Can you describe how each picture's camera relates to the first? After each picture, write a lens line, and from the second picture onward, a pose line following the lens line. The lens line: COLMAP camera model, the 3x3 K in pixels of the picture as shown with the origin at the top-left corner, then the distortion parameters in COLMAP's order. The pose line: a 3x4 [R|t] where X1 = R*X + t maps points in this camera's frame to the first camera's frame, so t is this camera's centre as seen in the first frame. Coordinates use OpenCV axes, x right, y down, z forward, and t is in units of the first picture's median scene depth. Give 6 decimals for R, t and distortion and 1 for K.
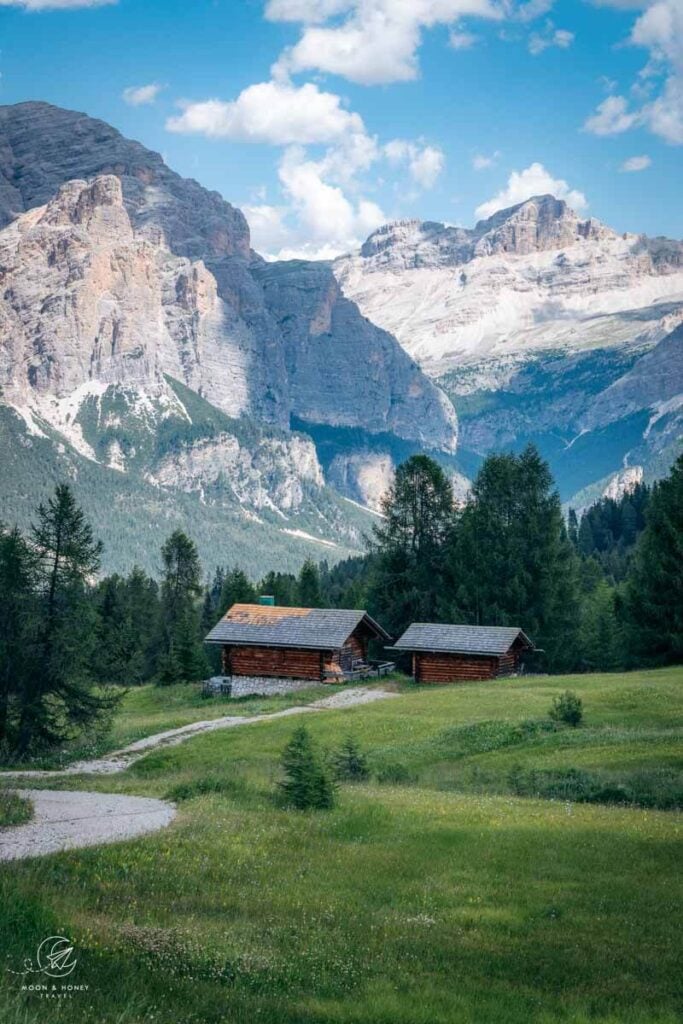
lens RADIAL K [[2108.4, 0, 341.5], [0, 2108.4, 512.0], [0, 0, 1]] dist [0.023932, 0.340366]
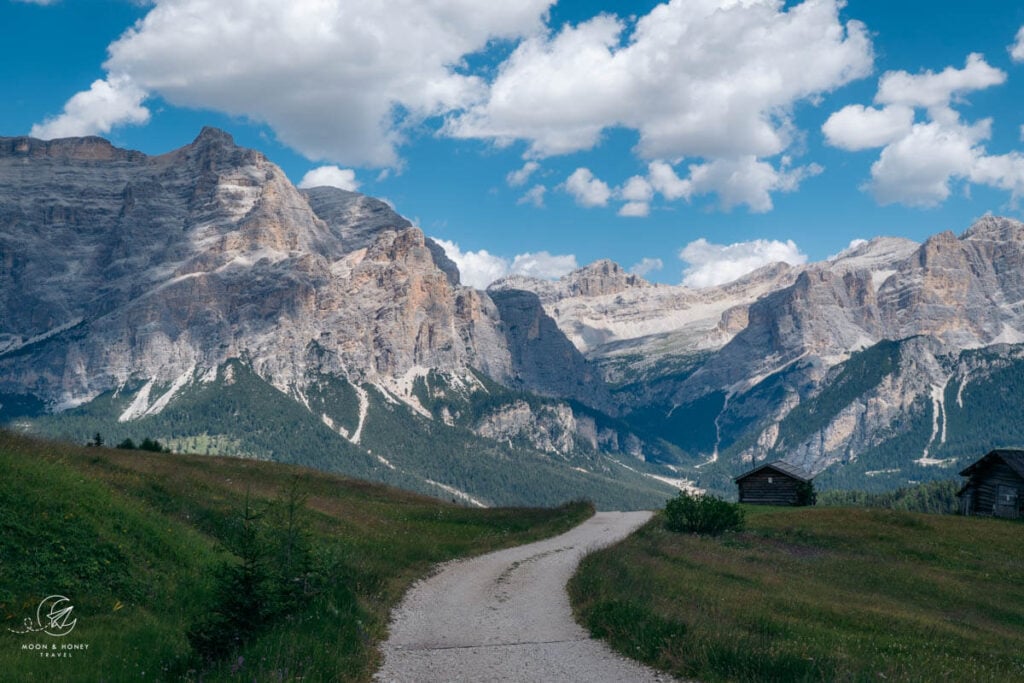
lens RADIAL K [[1277.1, 0, 512.0], [0, 1277.1, 341.5], [0, 0, 1]] dist [0.026913, 0.012019]
pose [[0.991510, -0.003941, 0.129972, -0.157774], [0.017263, 0.994682, -0.101532, 0.009495], [-0.128881, 0.102914, 0.986305, 0.130707]]
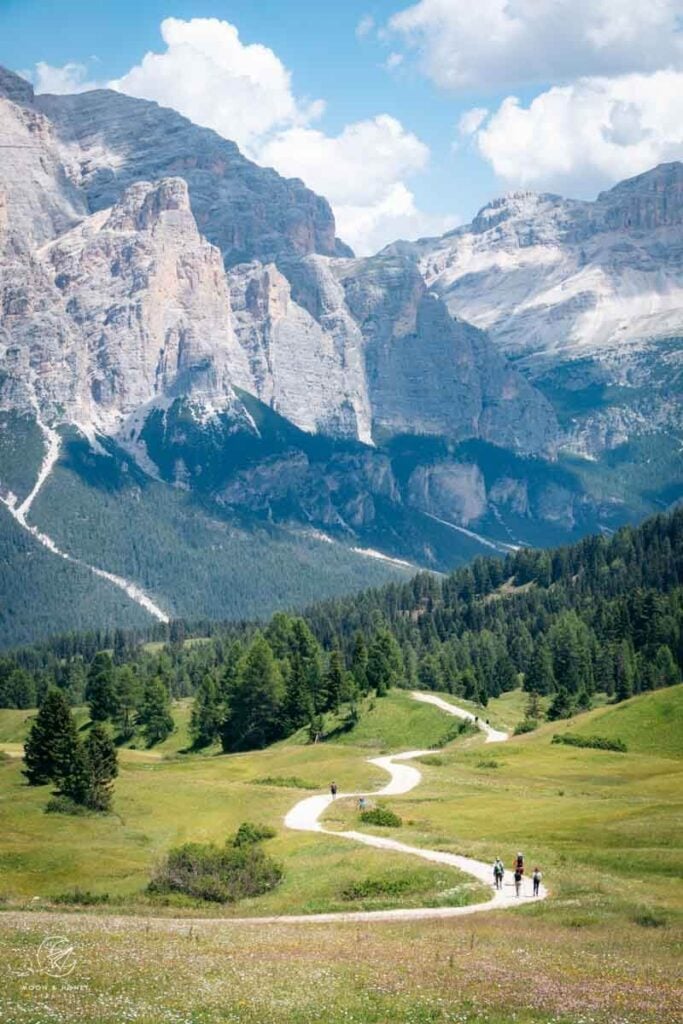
lens RADIAL K [[2521.9, 0, 341.5], [0, 2521.9, 512.0], [0, 0, 1]] dist [0.033498, -0.042870]
pose [[0.997924, -0.011489, -0.063367, 0.035846], [0.011739, 0.999925, 0.003566, -0.011058], [0.063321, -0.004302, 0.997984, -0.136854]]
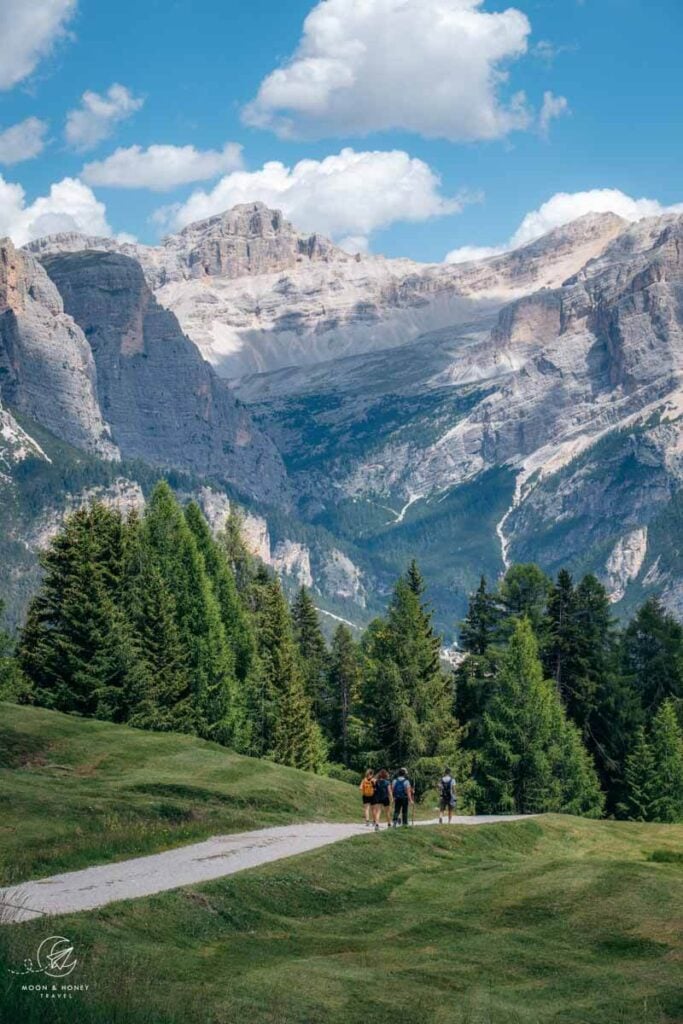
lens RADIAL K [[2521.9, 0, 341.5], [0, 2521.9, 512.0], [0, 0, 1]] dist [0.033498, -0.042870]
pose [[0.967408, -0.013703, 0.252851, -0.173985], [0.027244, 0.998371, -0.050131, 0.013705], [-0.251752, 0.055386, 0.966205, 0.191636]]
